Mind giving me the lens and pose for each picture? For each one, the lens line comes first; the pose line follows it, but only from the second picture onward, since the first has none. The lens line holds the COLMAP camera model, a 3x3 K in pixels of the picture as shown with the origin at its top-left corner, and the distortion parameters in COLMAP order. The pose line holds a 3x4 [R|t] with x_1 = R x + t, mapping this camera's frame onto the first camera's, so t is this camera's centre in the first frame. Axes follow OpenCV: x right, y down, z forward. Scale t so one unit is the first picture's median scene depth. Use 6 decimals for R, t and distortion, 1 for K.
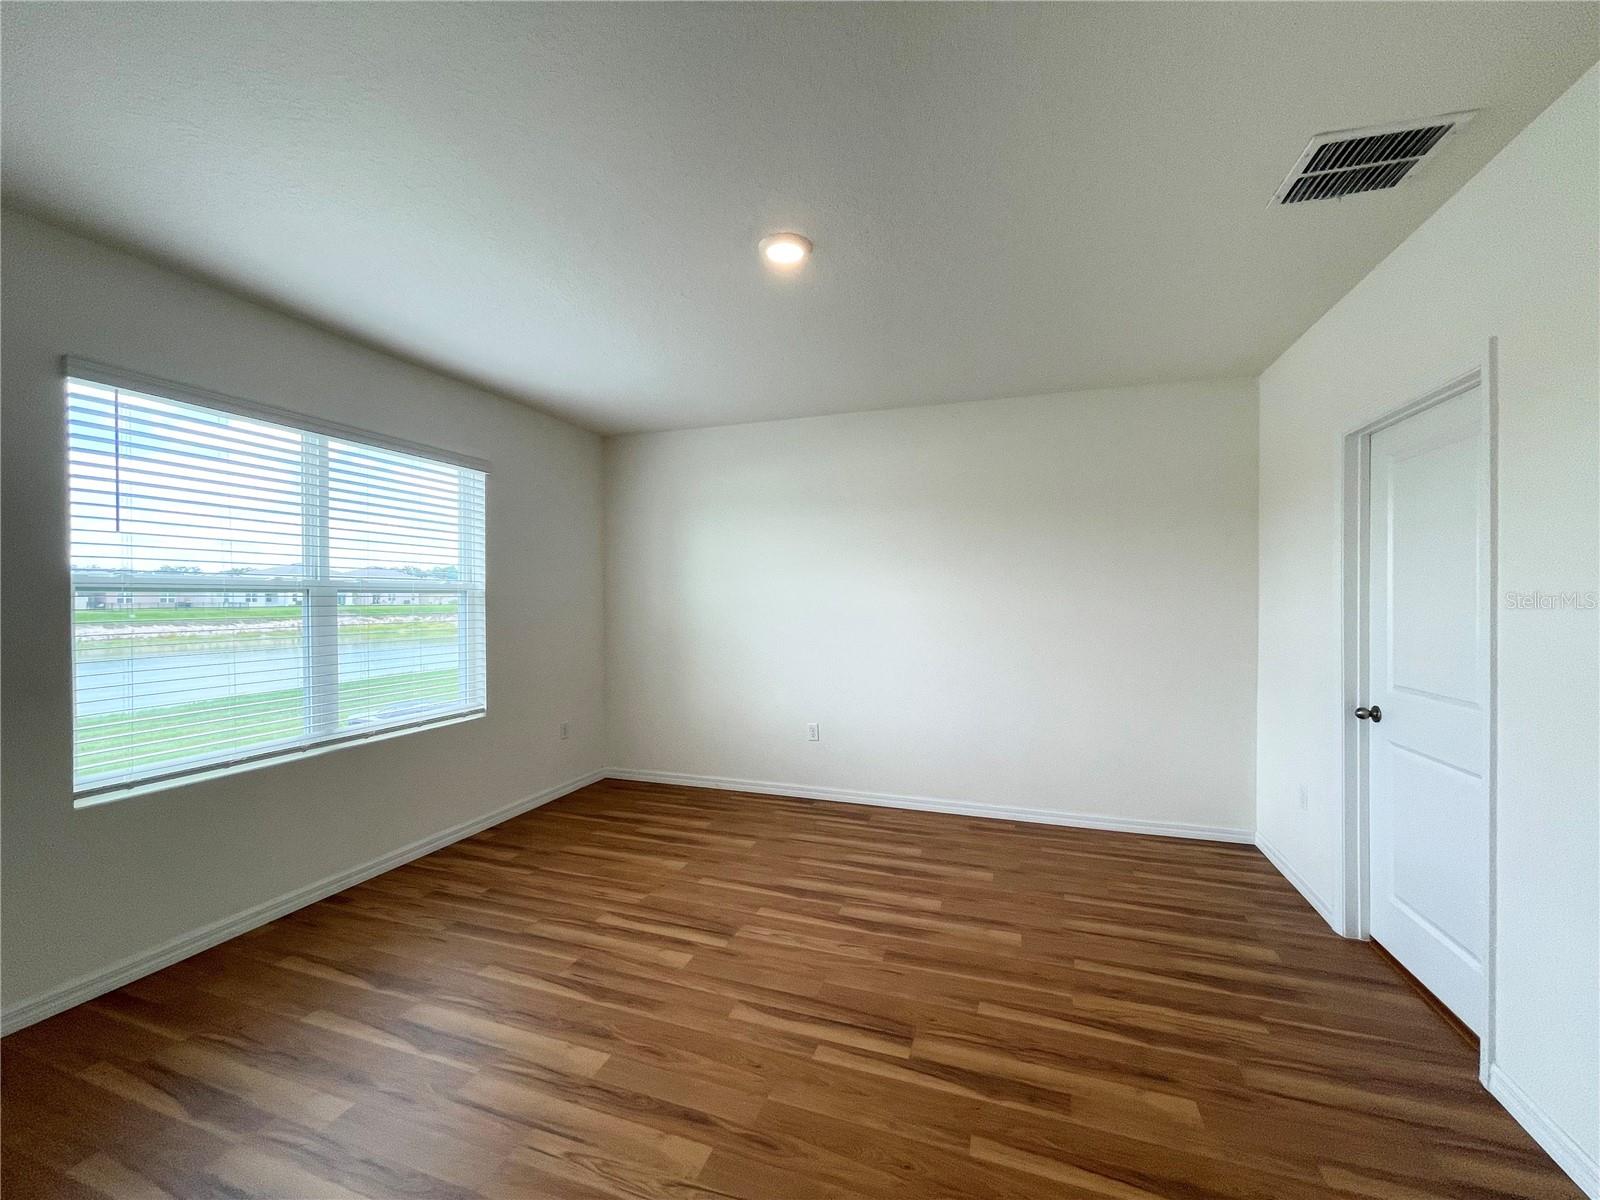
lens RADIAL K [[647.8, 0, 797.4], [0, 647.8, 602.2], [0, 0, 1]] dist [0.000028, 0.000674]
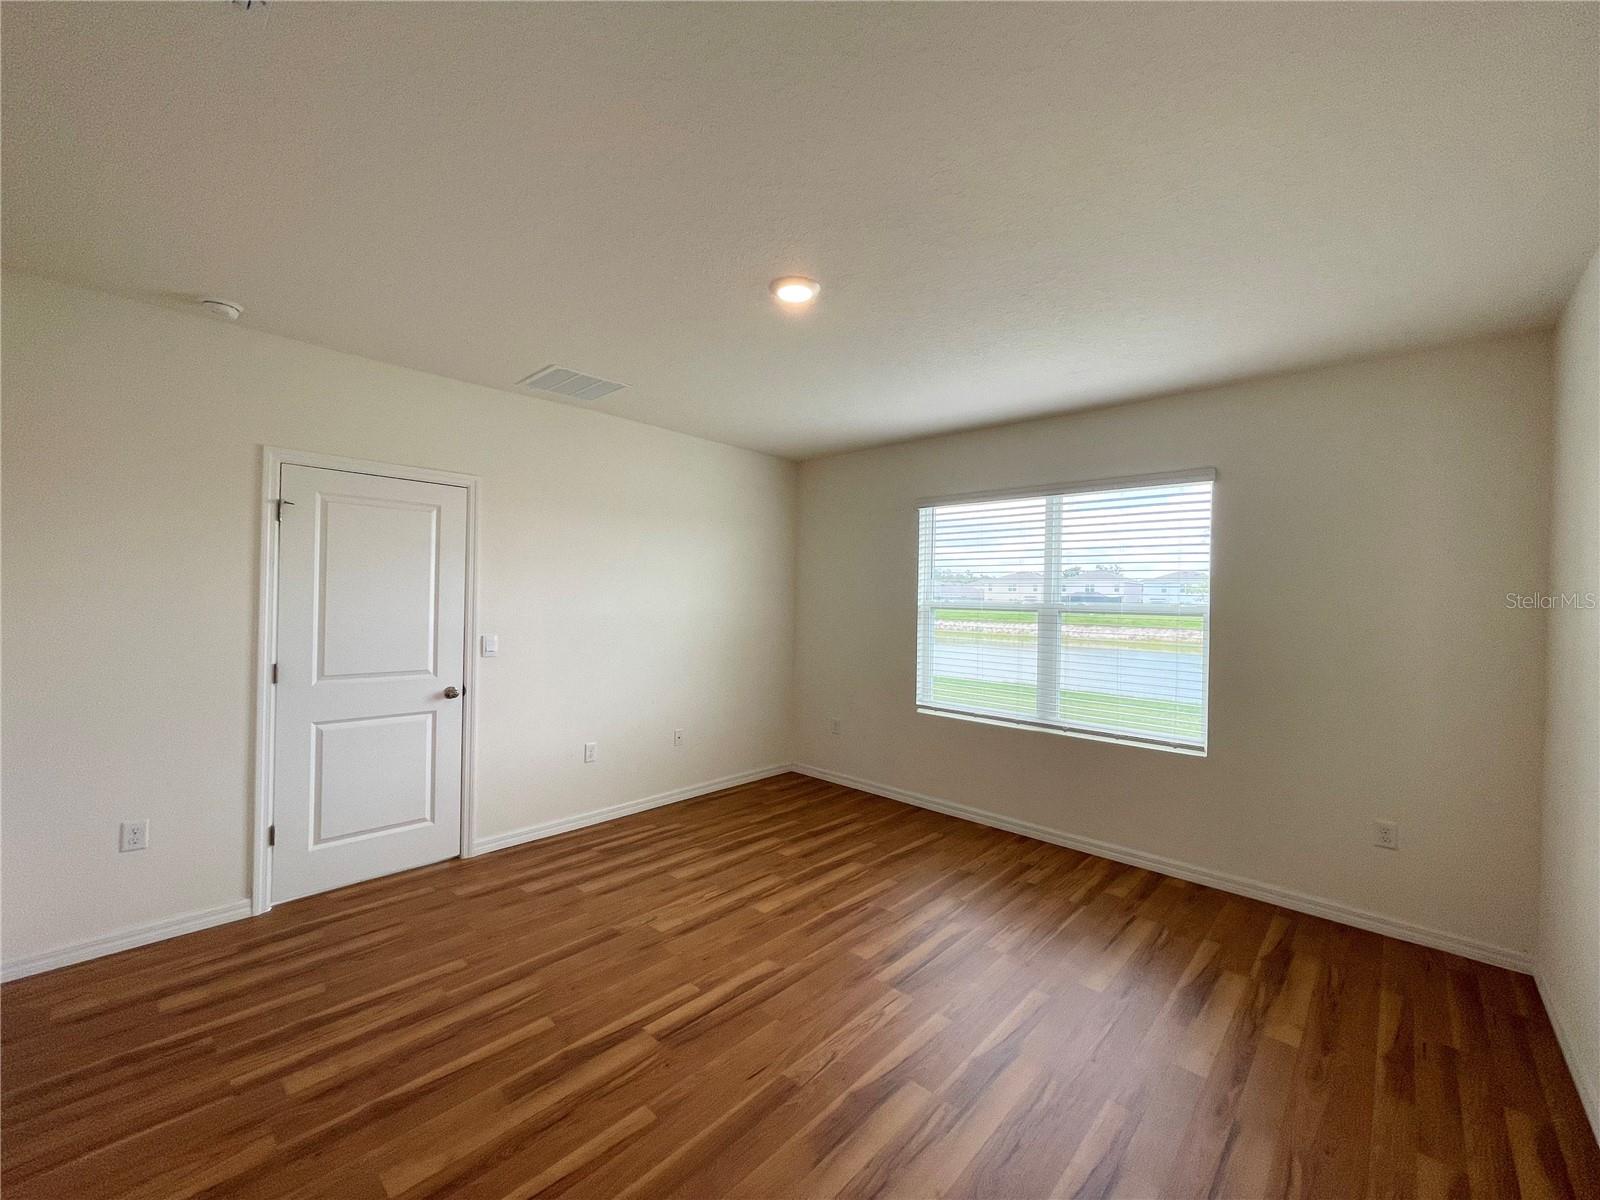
lens RADIAL K [[647.8, 0, 797.4], [0, 647.8, 602.2], [0, 0, 1]] dist [0.000028, 0.000674]
pose [[-0.406865, -0.002098, -0.913486, 0.758770], [-0.027639, 0.999568, 0.010015, -0.038561], [0.913070, 0.029322, -0.406747, 1.168253]]
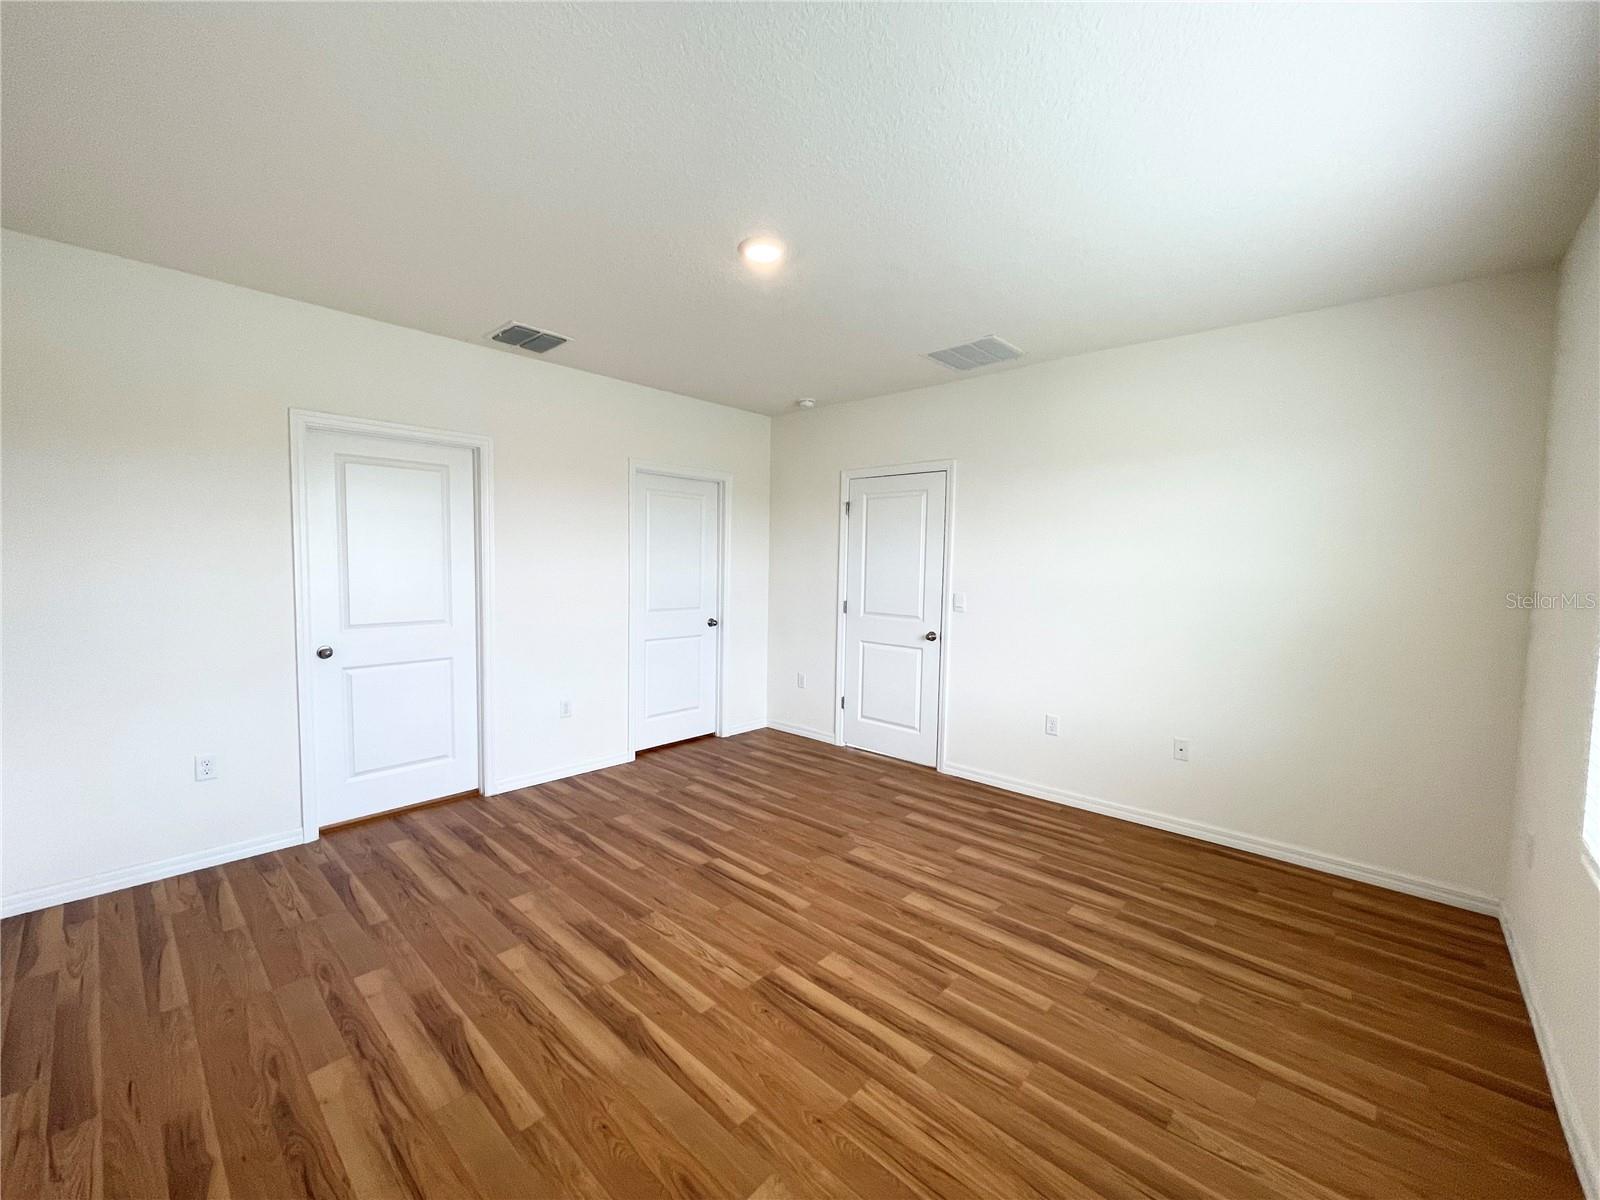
lens RADIAL K [[647.8, 0, 797.4], [0, 647.8, 602.2], [0, 0, 1]] dist [0.000028, 0.000674]
pose [[-0.916668, -0.040675, 0.397574, -0.425857], [-0.012557, 0.997247, 0.073074, -0.027996], [-0.399452, 0.061992, -0.914656, 1.623762]]
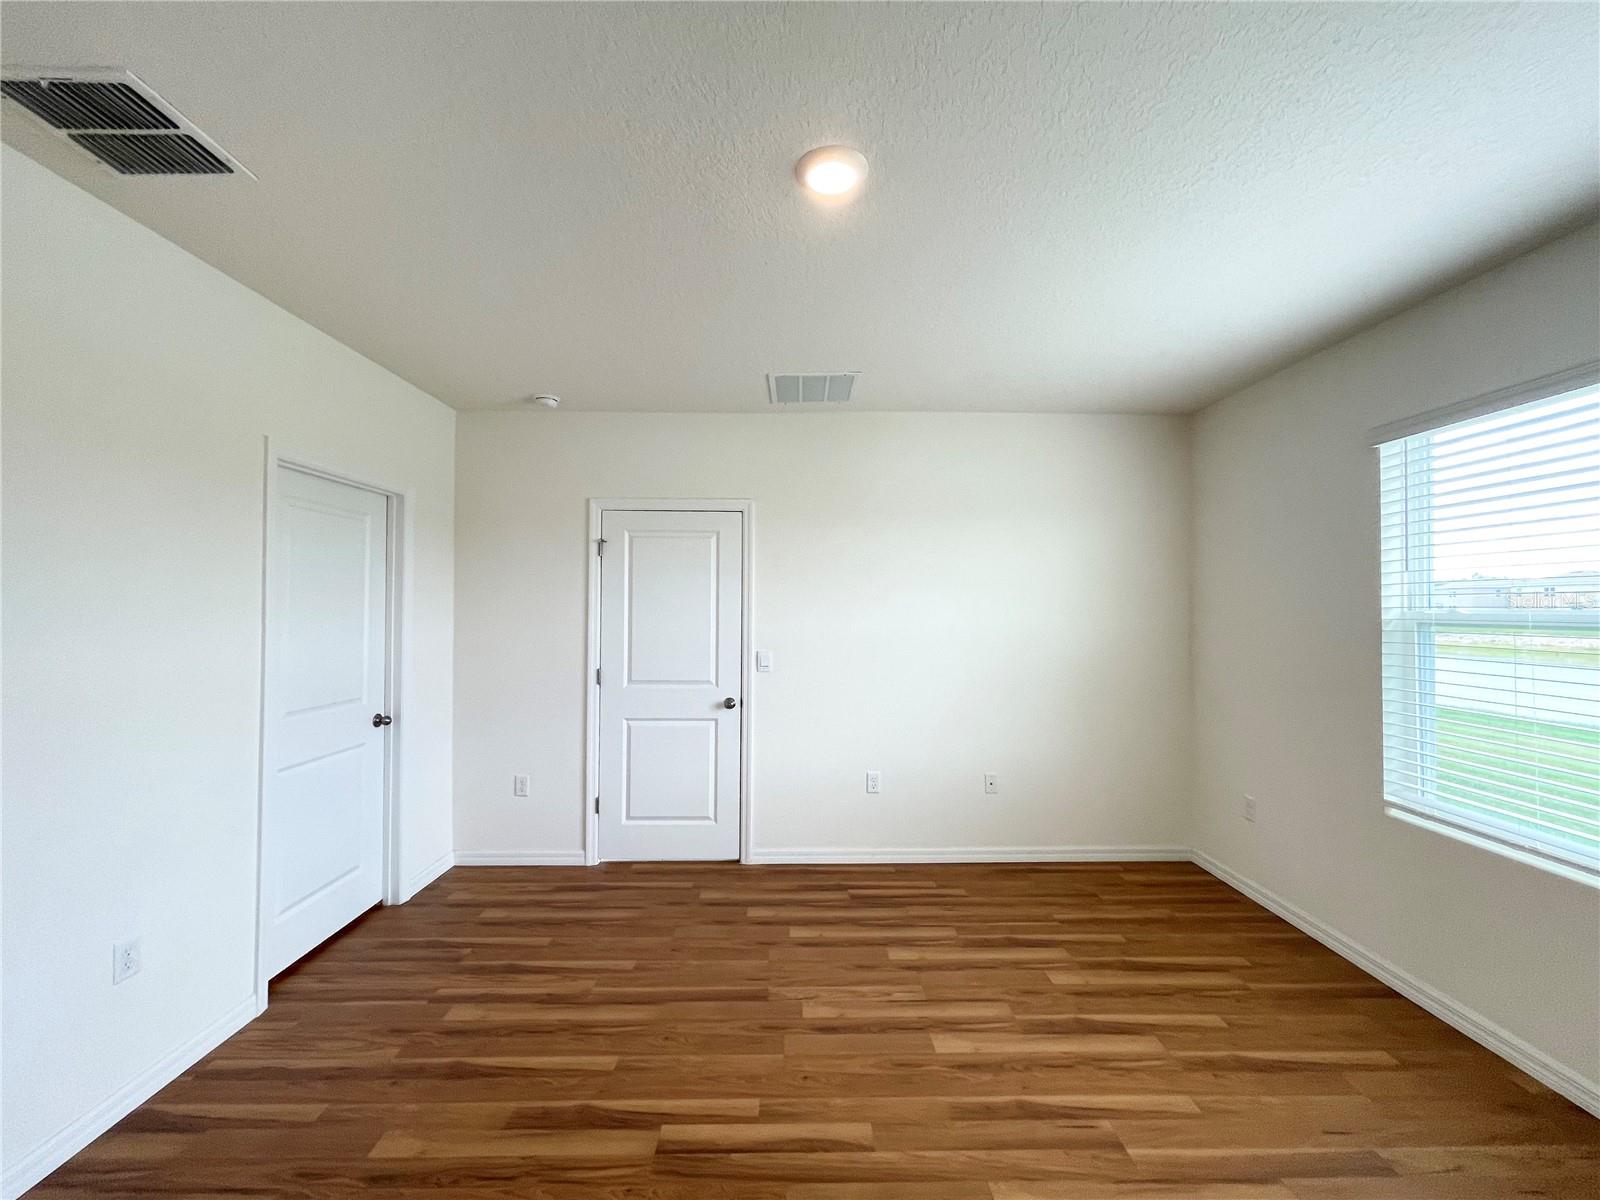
lens RADIAL K [[647.8, 0, 797.4], [0, 647.8, 602.2], [0, 0, 1]] dist [0.000028, 0.000674]
pose [[-0.940992, -0.004539, -0.338400, 0.214886], [-0.004466, 0.999990, -0.000994, -0.042156], [0.338400, 0.000576, -0.941002, 1.359688]]
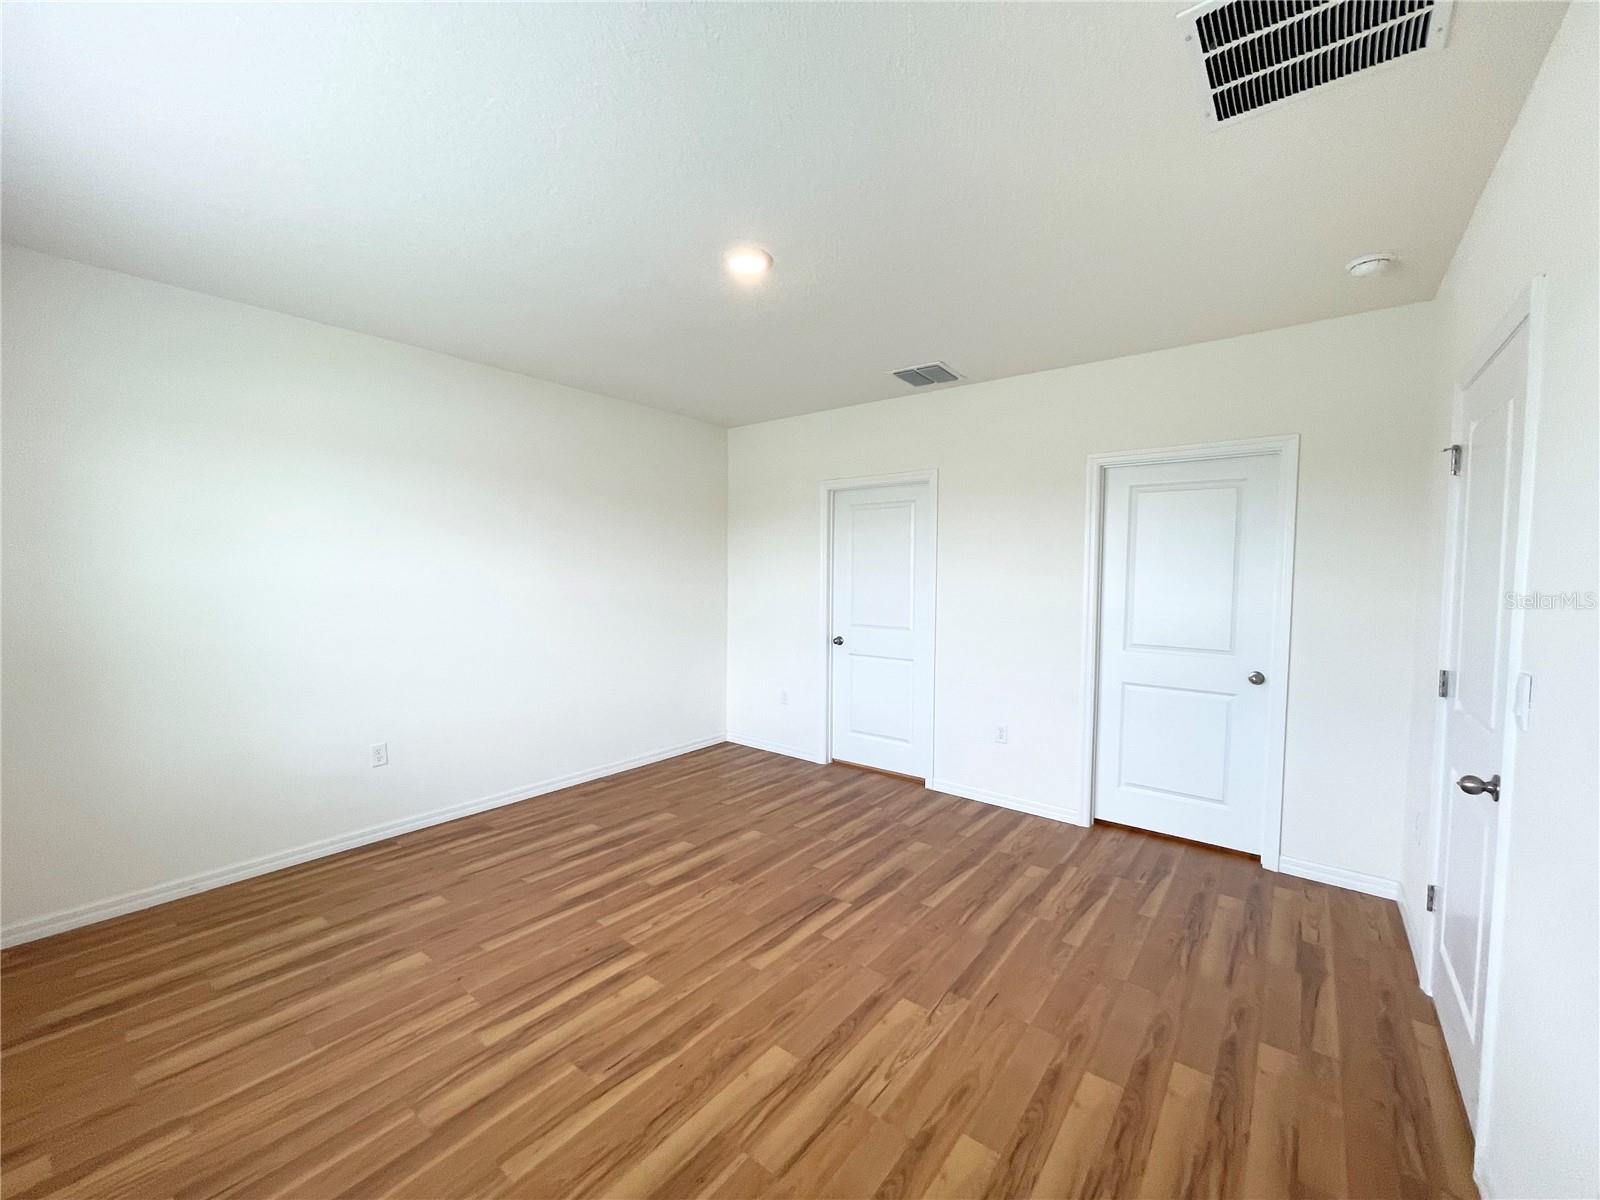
lens RADIAL K [[647.8, 0, 797.4], [0, 647.8, 602.2], [0, 0, 1]] dist [0.000028, 0.000674]
pose [[0.330106, -0.041137, 0.943047, -0.831069], [-0.000753, 0.999038, 0.043843, -0.019541], [-0.943944, -0.015183, 0.329758, 0.451670]]
